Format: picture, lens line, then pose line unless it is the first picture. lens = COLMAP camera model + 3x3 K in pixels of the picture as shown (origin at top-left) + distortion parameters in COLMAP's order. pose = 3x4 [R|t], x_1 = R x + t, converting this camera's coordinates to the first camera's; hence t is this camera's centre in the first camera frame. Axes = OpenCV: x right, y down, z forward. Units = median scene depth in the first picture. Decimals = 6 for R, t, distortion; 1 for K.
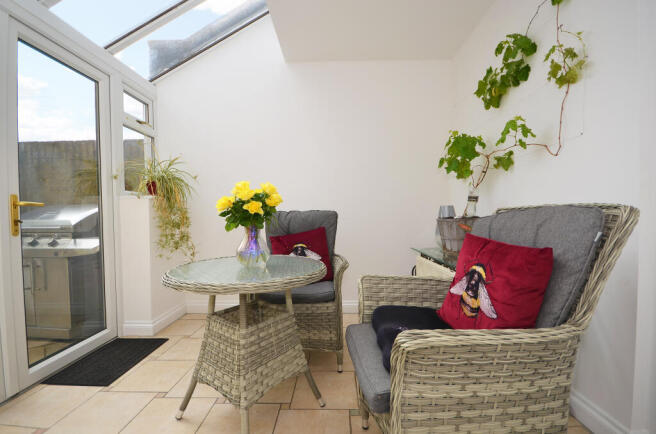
lens RADIAL K [[290.5, 0, 328.8], [0, 290.5, 219.0], [0, 0, 1]] dist [-0.000413, -0.000020]
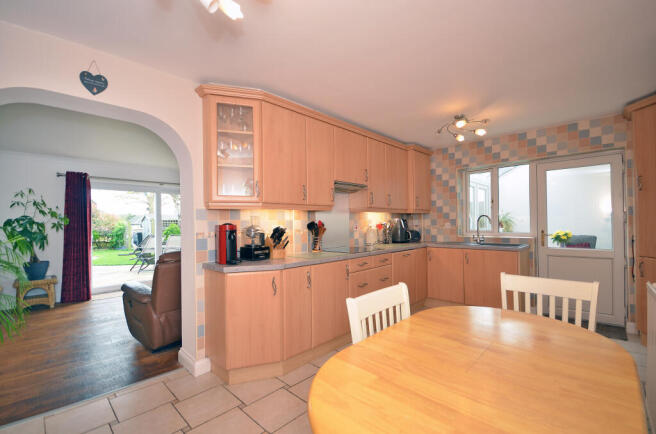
lens RADIAL K [[290.5, 0, 327.9], [0, 290.5, 219.5], [0, 0, 1]] dist [-0.000413, -0.000020]
pose [[0.736452, -0.005730, -0.676466, 0.030976], [-0.012627, 0.999673, -0.022214, -0.130392], [0.676372, 0.024901, 0.736139, -3.385094]]
